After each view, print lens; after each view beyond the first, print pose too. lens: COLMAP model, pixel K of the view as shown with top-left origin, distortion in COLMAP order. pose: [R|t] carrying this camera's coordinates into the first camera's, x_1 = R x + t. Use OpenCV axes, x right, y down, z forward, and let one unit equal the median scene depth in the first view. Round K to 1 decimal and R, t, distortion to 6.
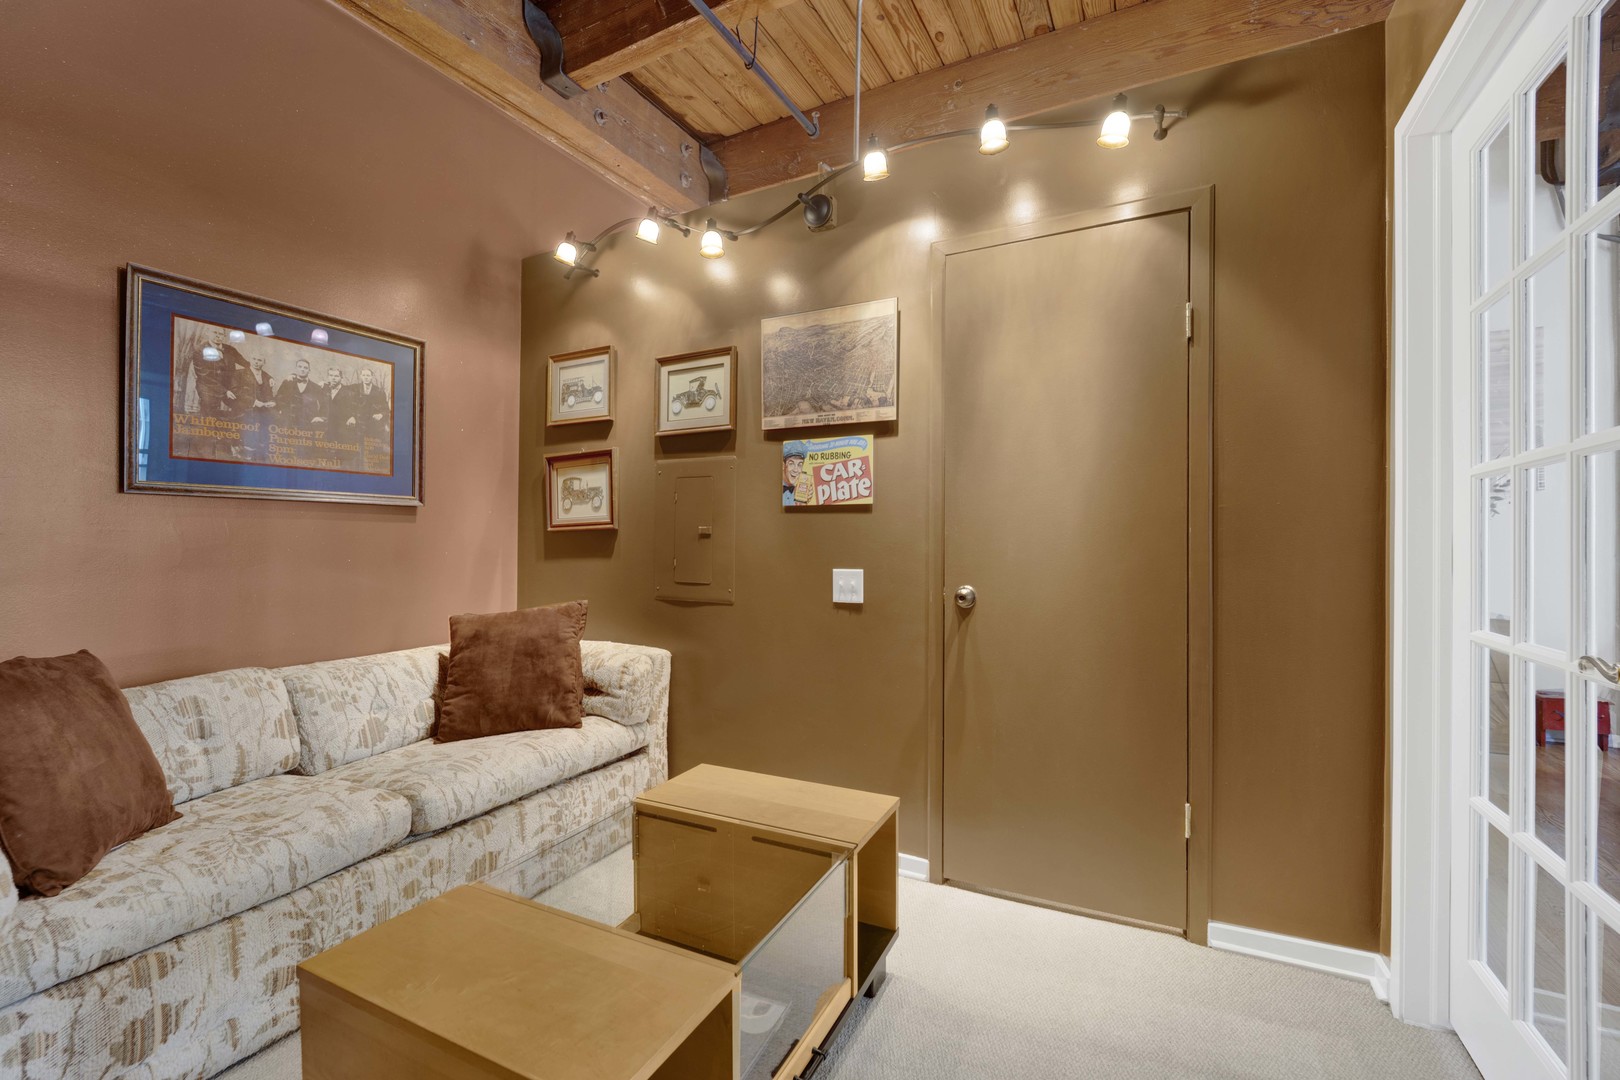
lens RADIAL K [[752.8, 0, 810.0], [0, 752.8, 540.0], [0, 0, 1]] dist [-0.002013, -0.000986]
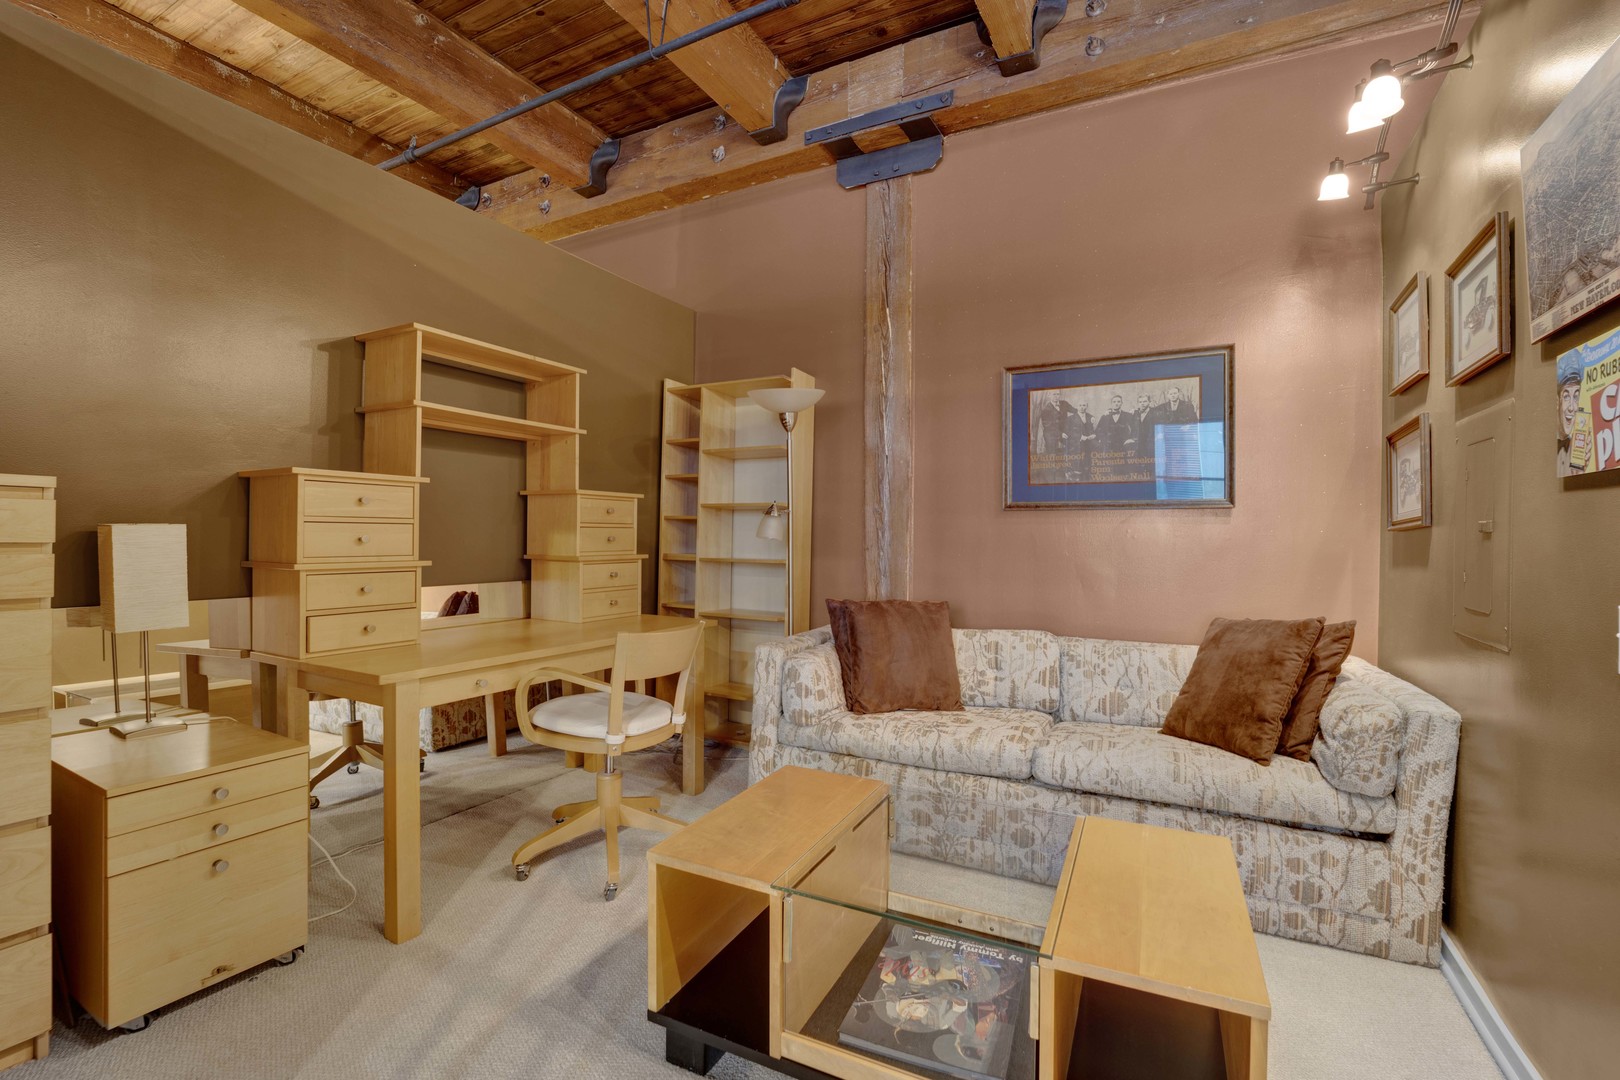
lens RADIAL K [[712.9, 0, 814.0], [0, 712.9, 537.3], [0, 0, 1]] dist [-0.016498, 0.000115]
pose [[-0.039654, -0.002493, -0.999210, 0.553400], [-0.008742, 0.999959, -0.002148, 0.001618], [0.999175, 0.008650, -0.039674, 0.582429]]
